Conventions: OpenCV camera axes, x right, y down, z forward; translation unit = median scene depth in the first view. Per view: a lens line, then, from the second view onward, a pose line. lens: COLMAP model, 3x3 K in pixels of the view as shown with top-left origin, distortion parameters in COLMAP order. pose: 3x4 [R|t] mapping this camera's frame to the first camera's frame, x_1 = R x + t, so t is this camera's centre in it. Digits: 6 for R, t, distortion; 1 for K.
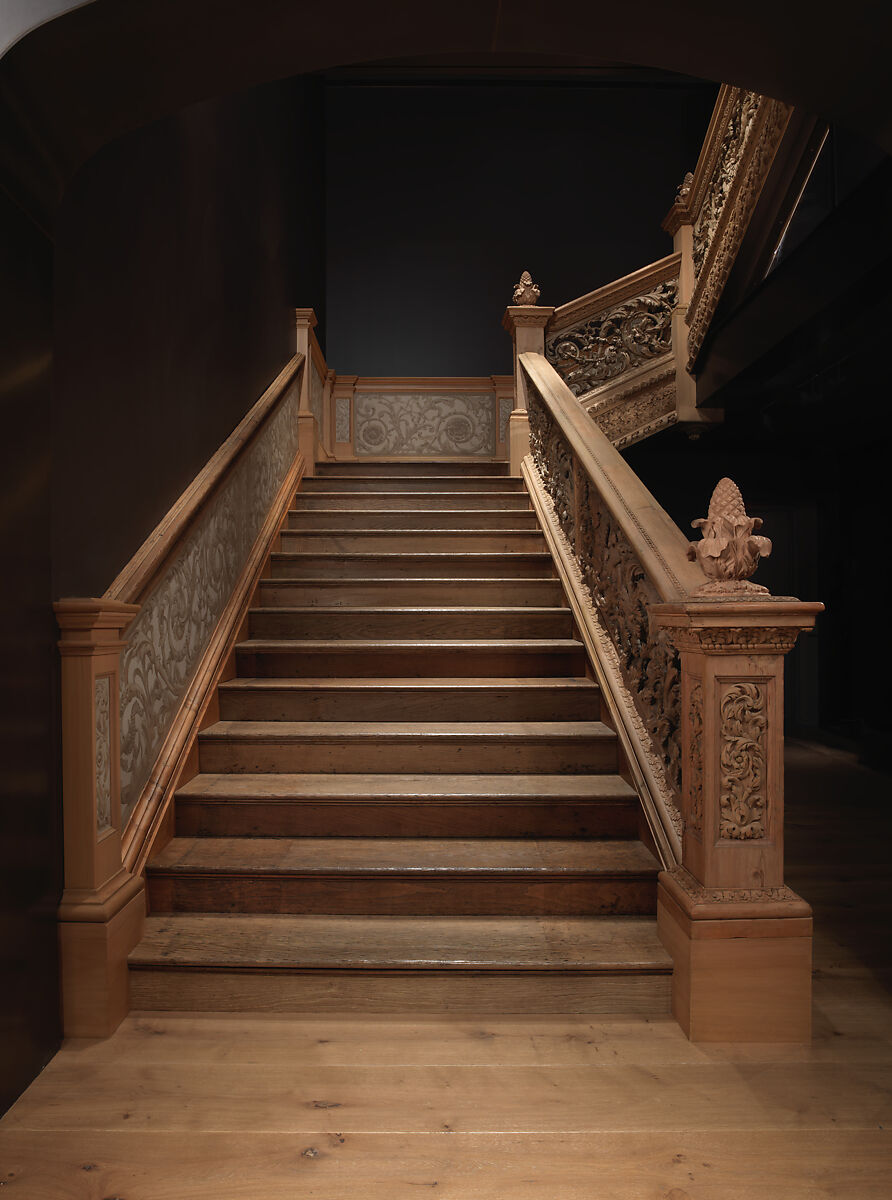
lens RADIAL K [[764.7, 0, 446.0], [0, 764.7, 600.0], [0, 0, 1]] dist [-0.071139, 0.045218]
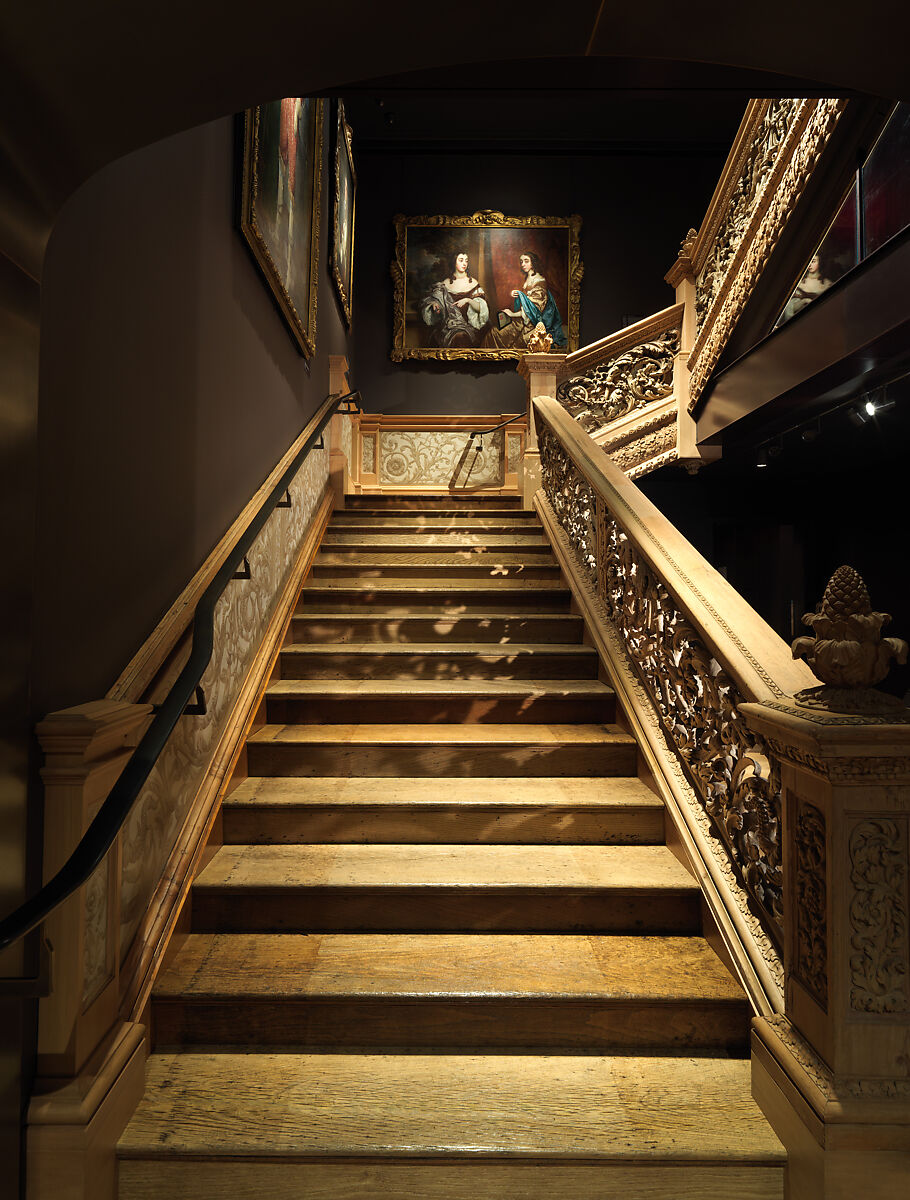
lens RADIAL K [[655.1, 0, 440.1], [0, 655.1, 563.6], [0, 0, 1]] dist [0.000271, 0.000237]
pose [[0.999821, 0.006374, -0.017808, -0.026808], [-0.007358, 0.998417, -0.055761, -0.047407], [0.017424, 0.055882, 0.998285, 0.106040]]
